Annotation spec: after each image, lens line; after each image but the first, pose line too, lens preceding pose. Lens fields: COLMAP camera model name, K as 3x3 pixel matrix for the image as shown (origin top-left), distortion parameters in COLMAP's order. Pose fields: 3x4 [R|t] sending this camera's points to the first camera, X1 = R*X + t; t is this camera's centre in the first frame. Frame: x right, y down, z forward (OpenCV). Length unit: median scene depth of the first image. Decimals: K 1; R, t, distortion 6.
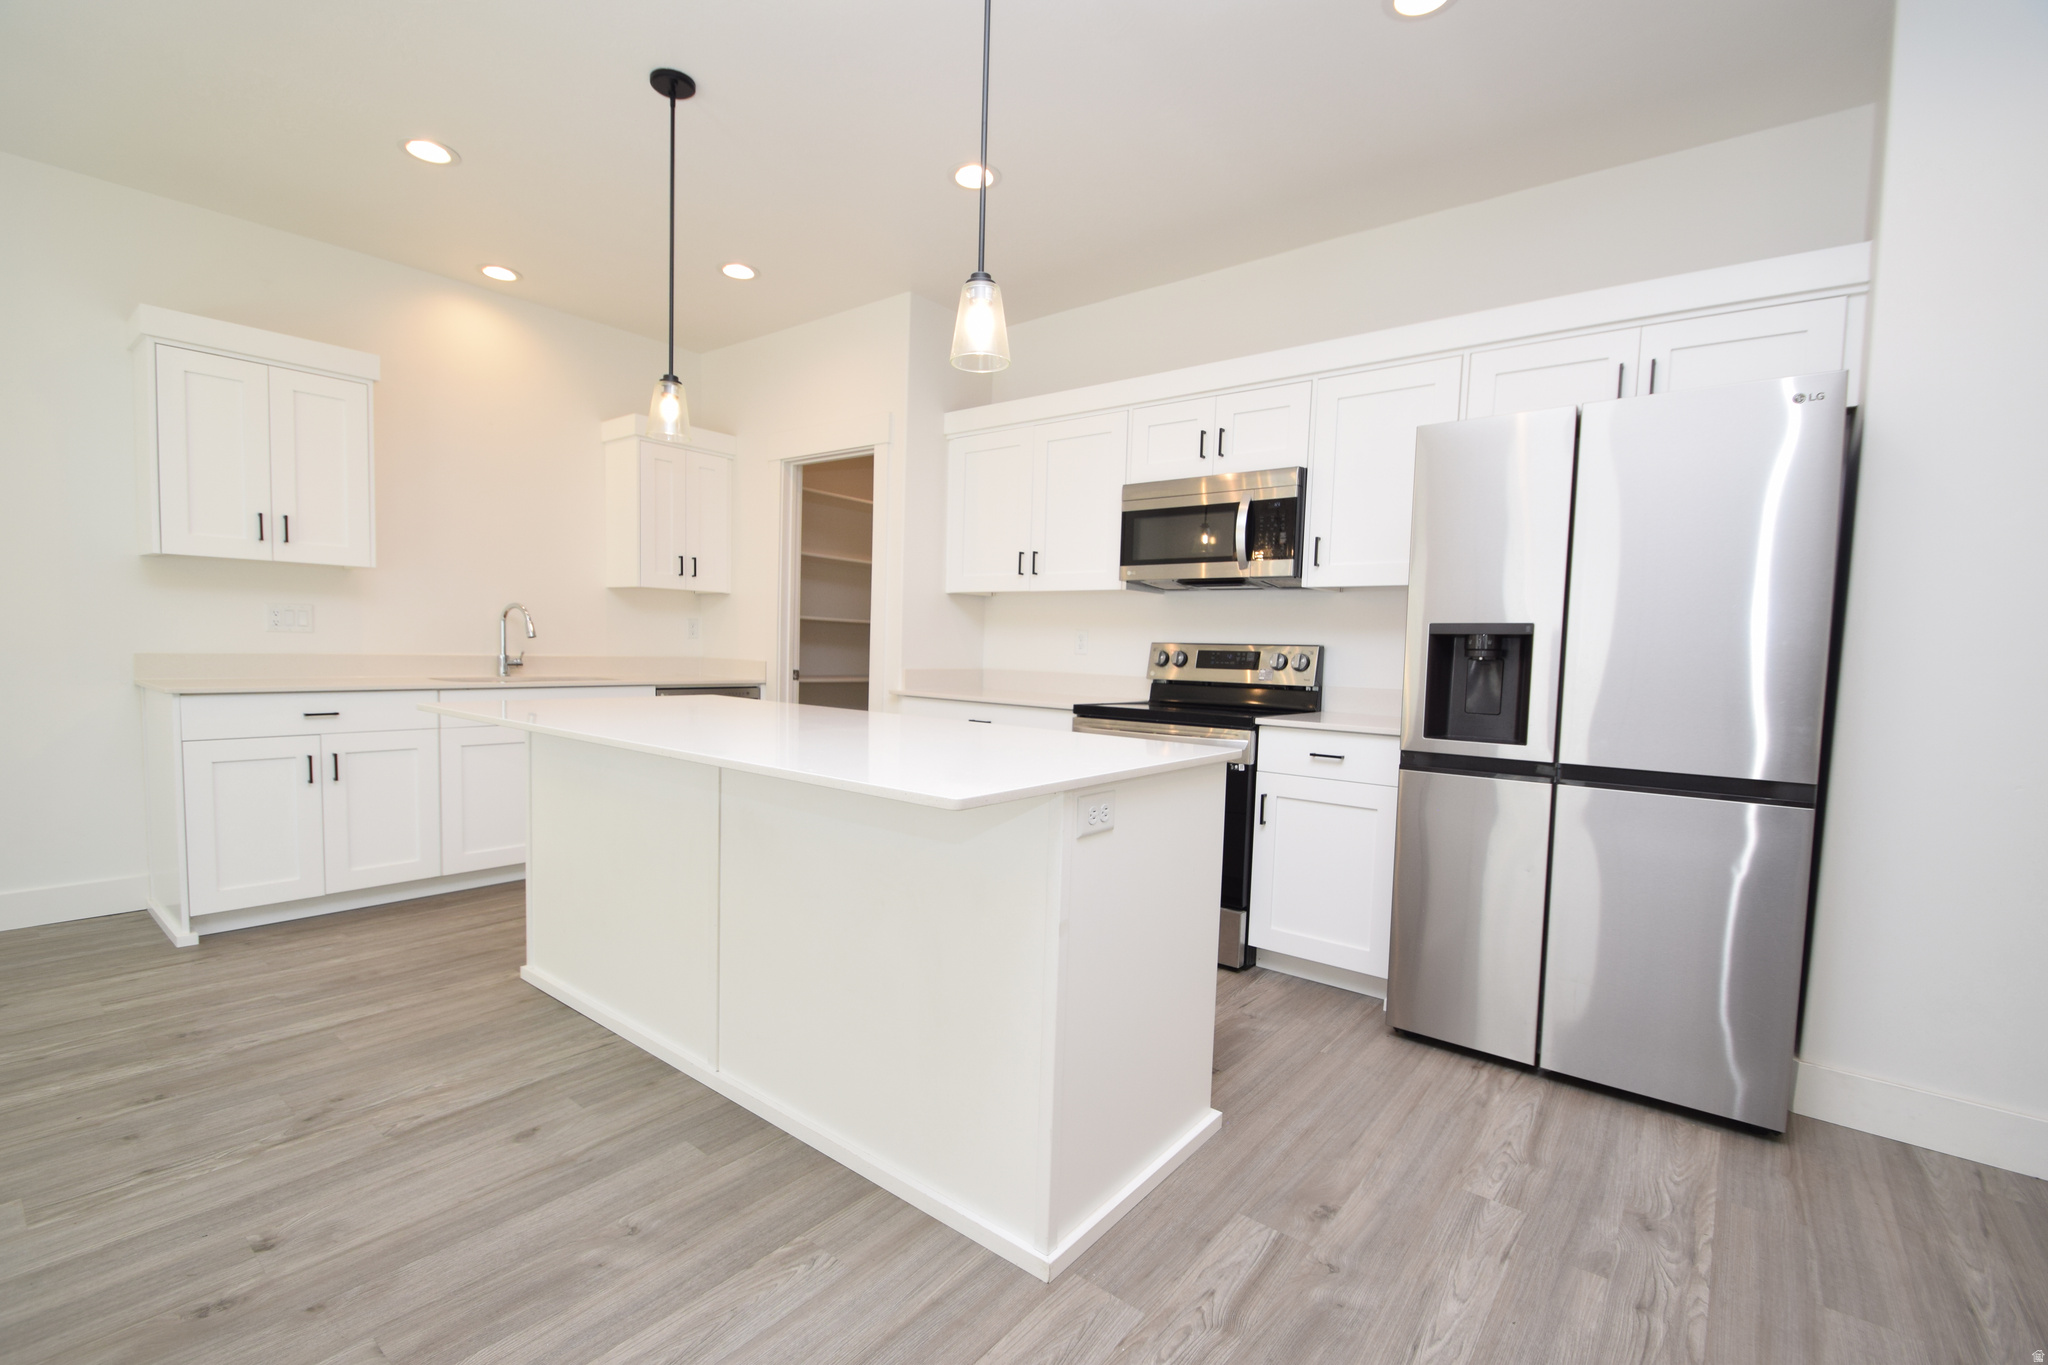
lens RADIAL K [[903.5, 0, 1008.2], [0, 903.5, 709.6], [0, 0, 1]] dist [0.020072, -0.019731]
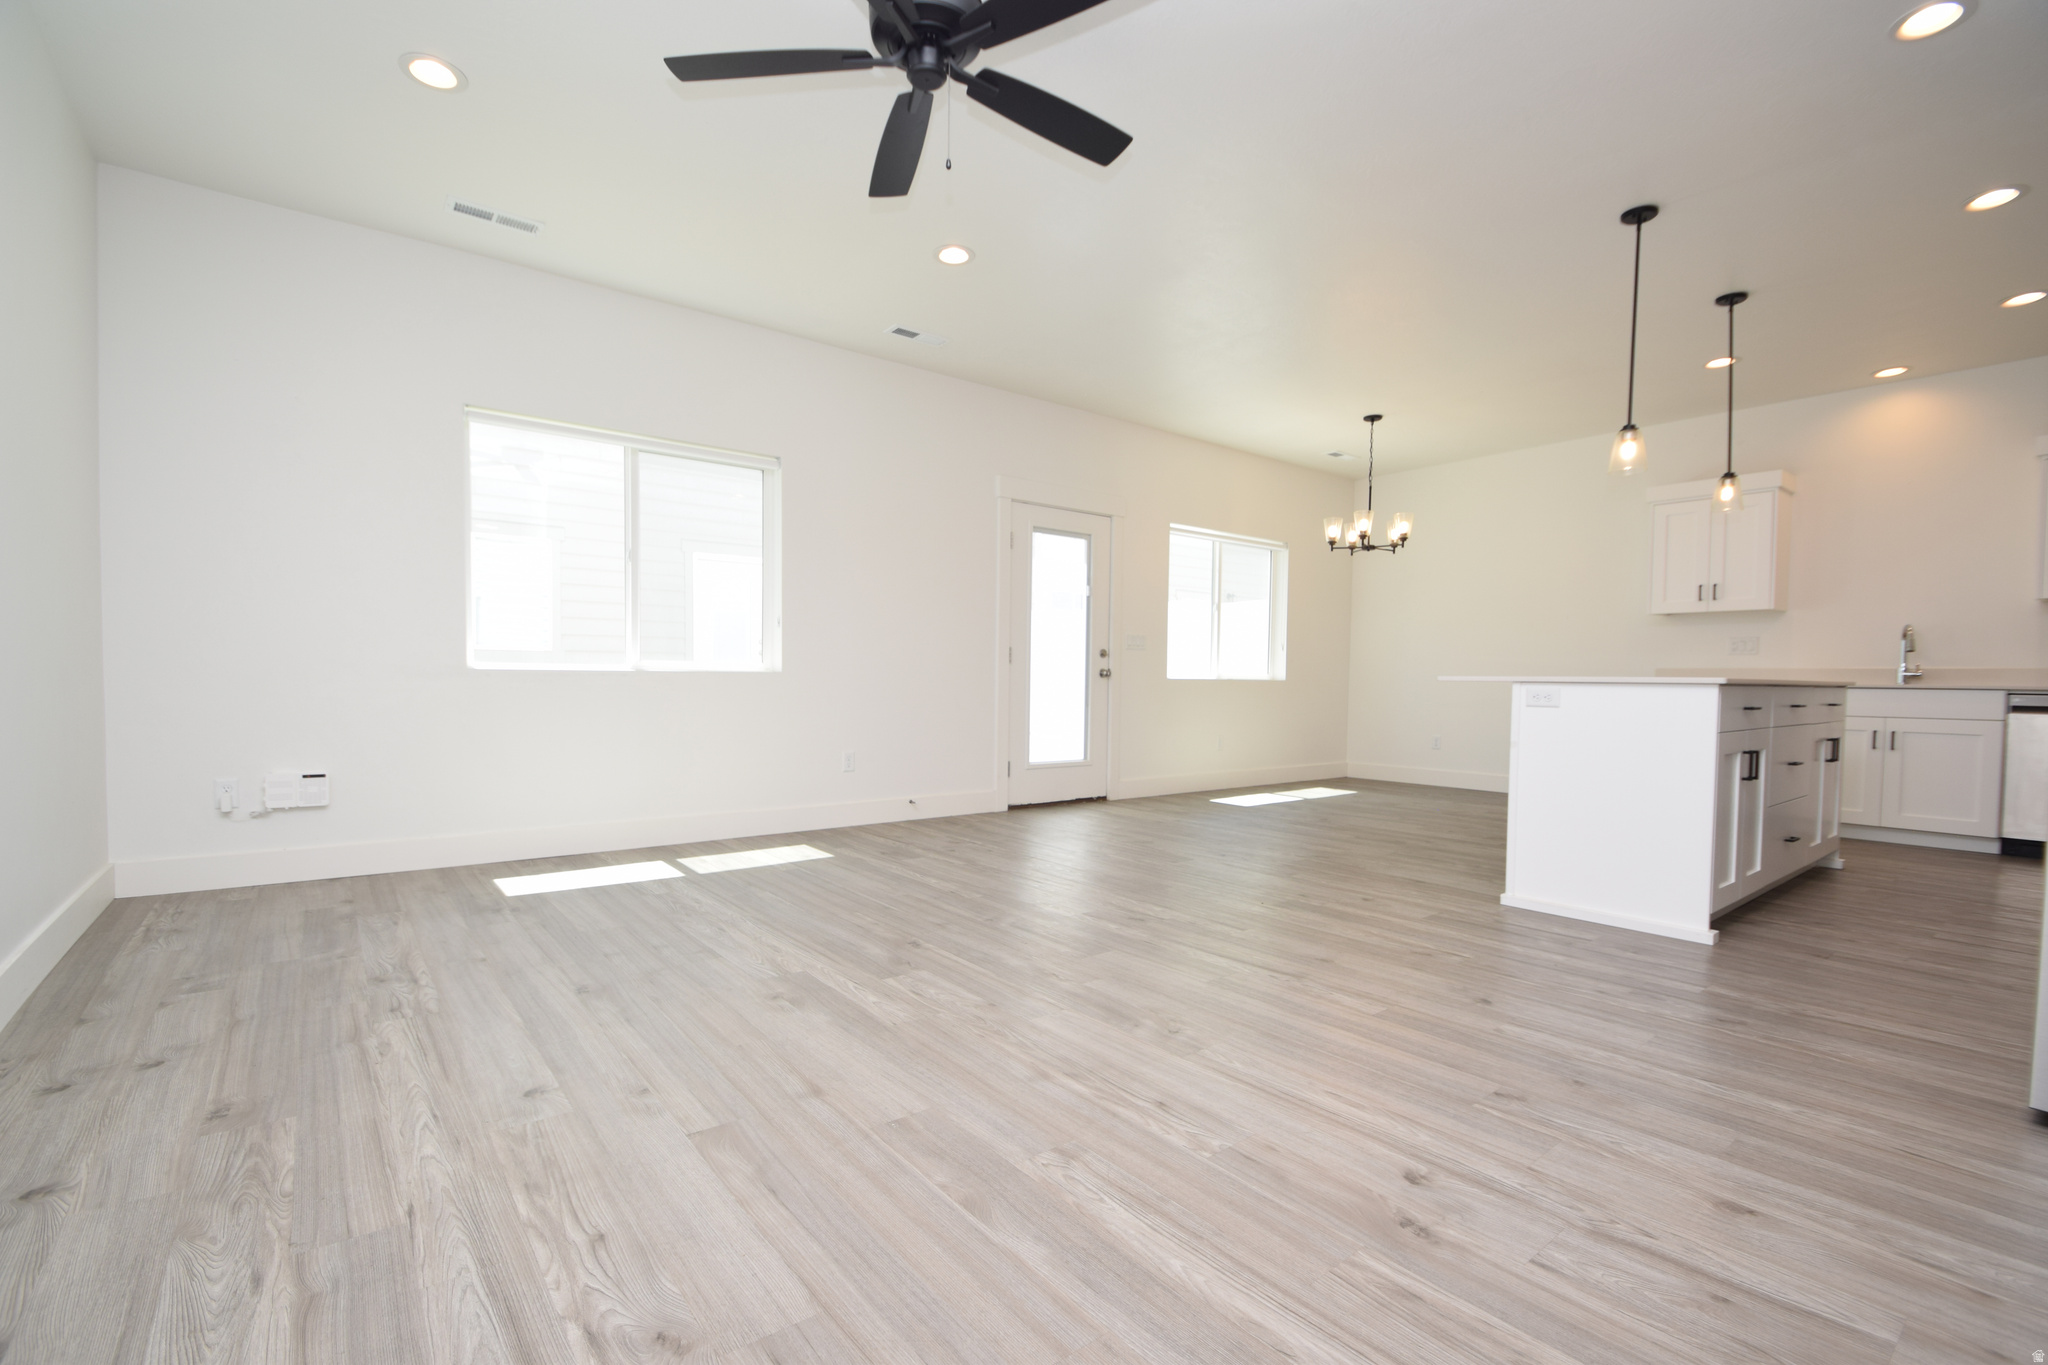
lens RADIAL K [[903.5, 0, 1008.2], [0, 903.5, 709.6], [0, 0, 1]] dist [0.020072, -0.019731]
pose [[-0.230595, 0.000036, -0.973050, 1.117323], [-0.090444, 0.995670, 0.021470, 0.097889], [0.968837, 0.092958, -0.229593, 0.133072]]
